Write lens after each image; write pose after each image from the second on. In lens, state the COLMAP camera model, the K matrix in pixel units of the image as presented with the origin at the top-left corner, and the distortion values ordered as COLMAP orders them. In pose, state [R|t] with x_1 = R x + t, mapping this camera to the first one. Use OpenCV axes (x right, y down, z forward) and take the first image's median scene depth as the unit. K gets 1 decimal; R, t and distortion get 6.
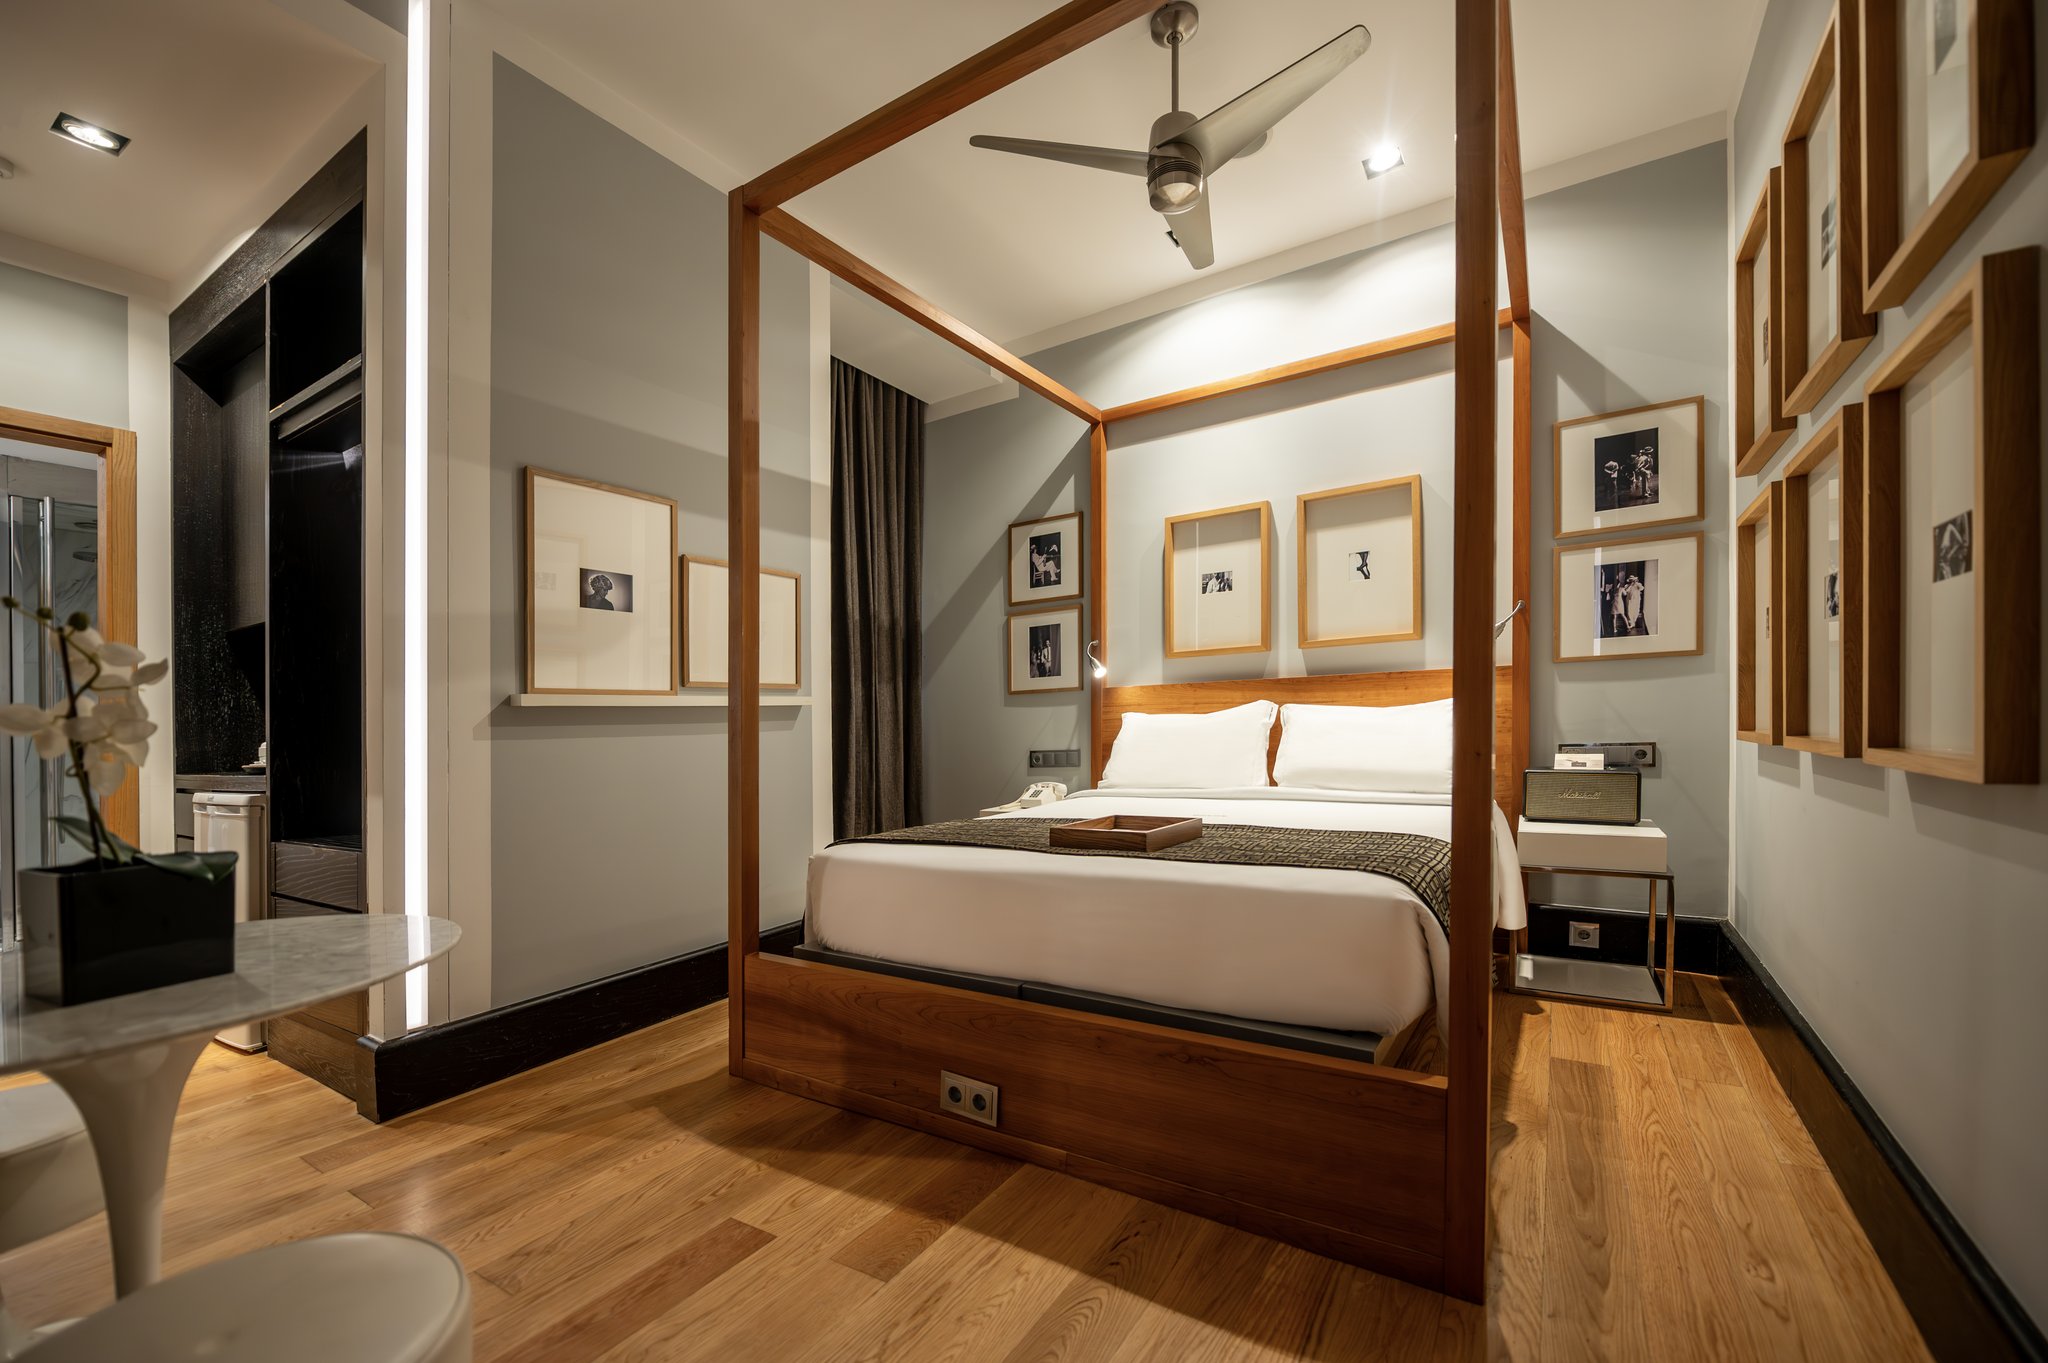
lens RADIAL K [[956.5, 0, 1025.4], [0, 956.5, 791.6], [0, 0, 1]] dist [-0.001207, -0.000502]
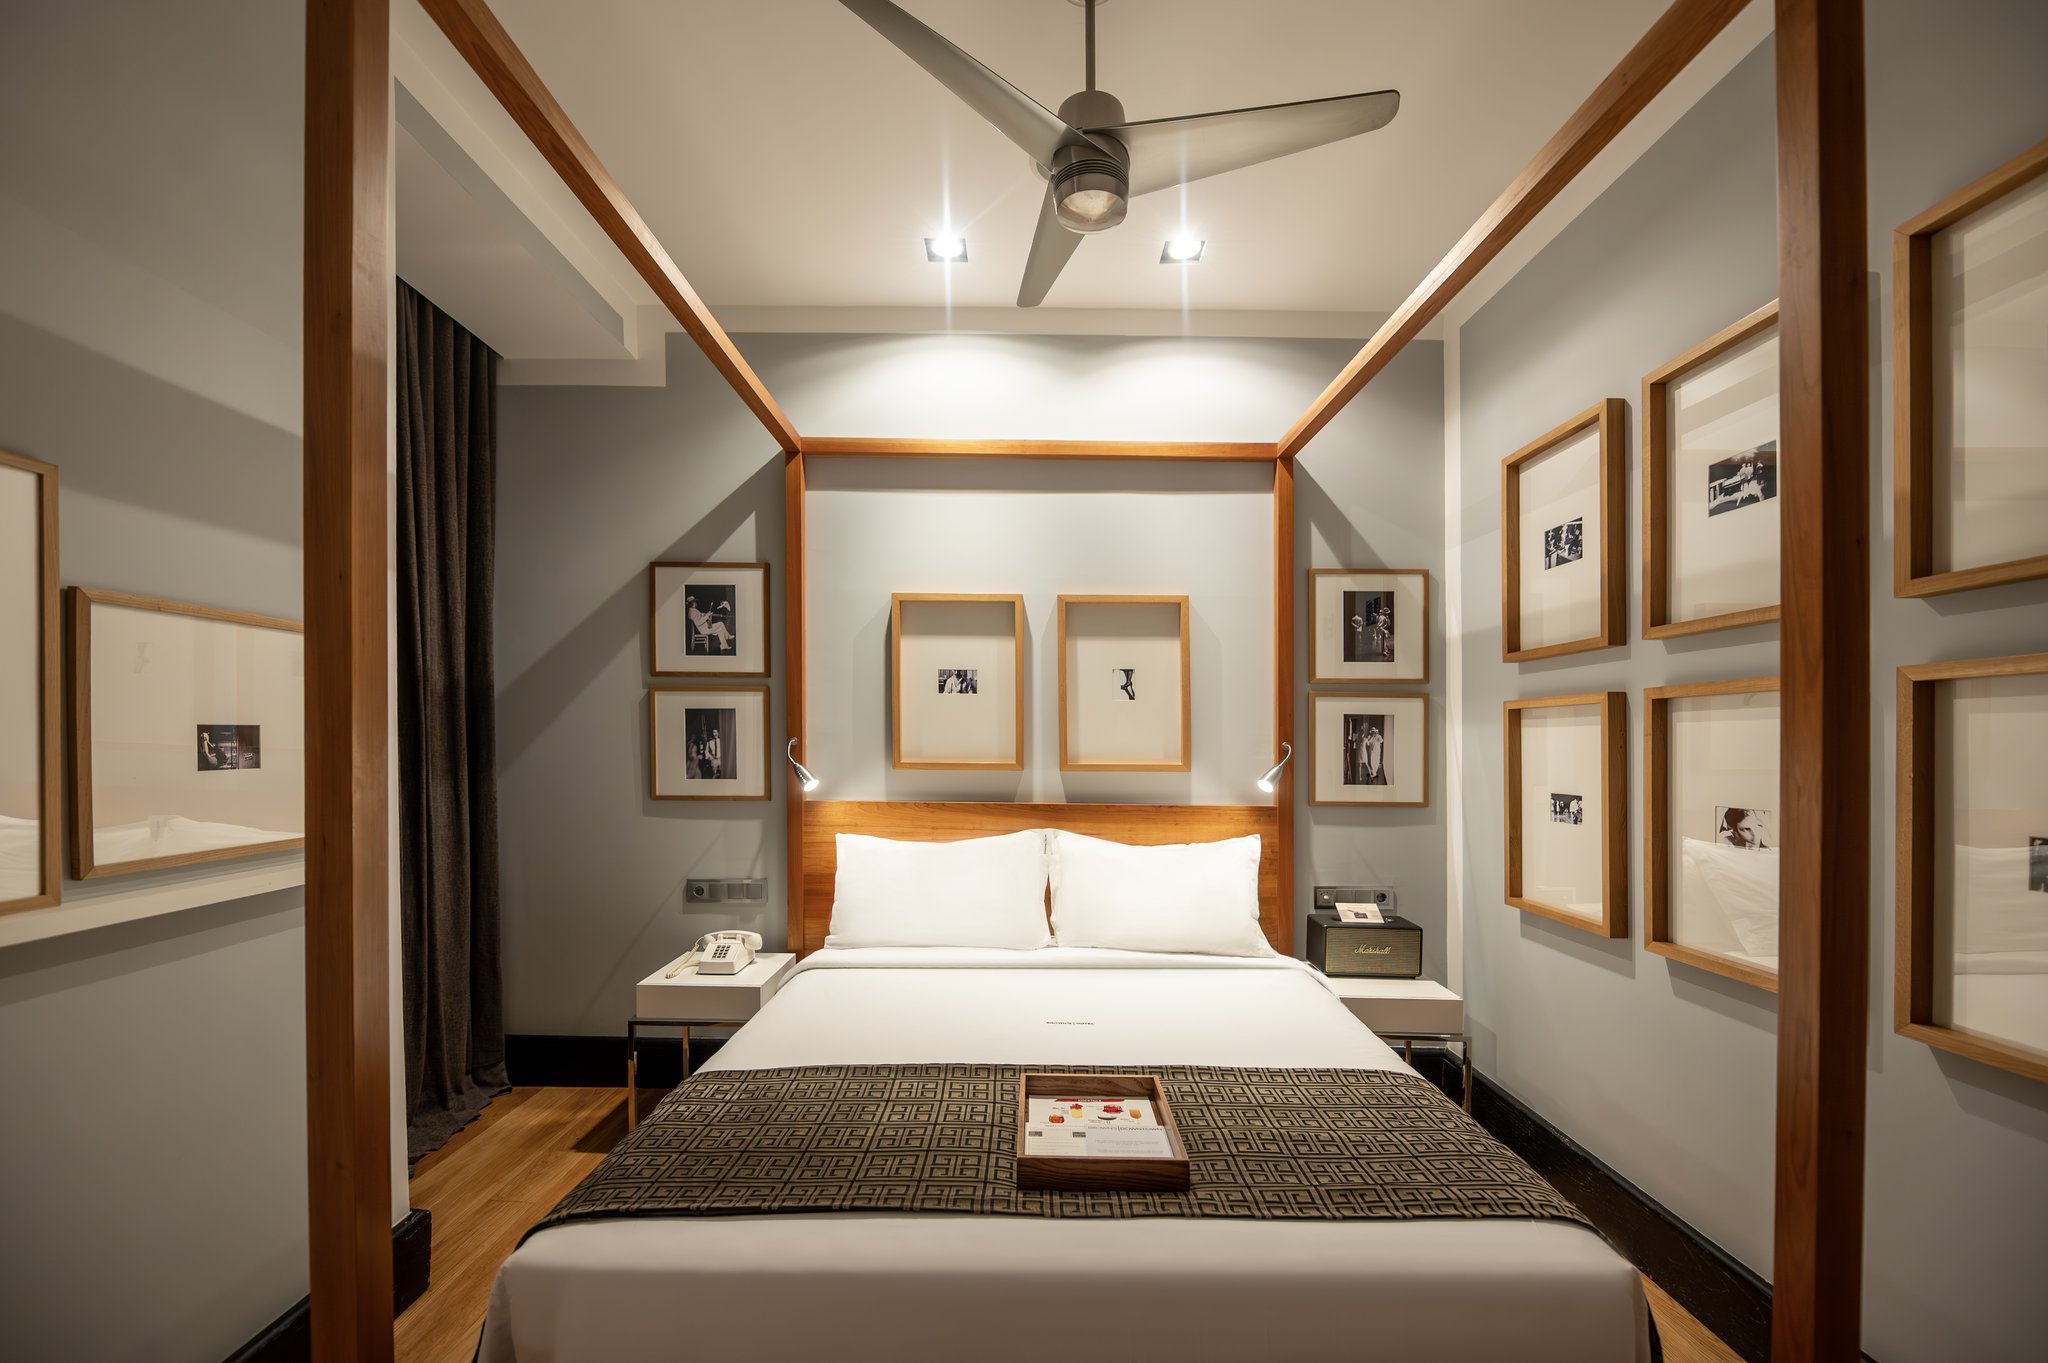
lens RADIAL K [[1002.6, 0, 1281.0], [0, 1002.6, 884.6], [0, 0, 1]] dist [-0.000500, -0.000670]
pose [[0.816329, -0.001129, 0.577585, -0.073574], [-0.003319, 0.999972, 0.006646, -0.049621], [-0.577577, -0.007343, 0.816303, 0.128283]]
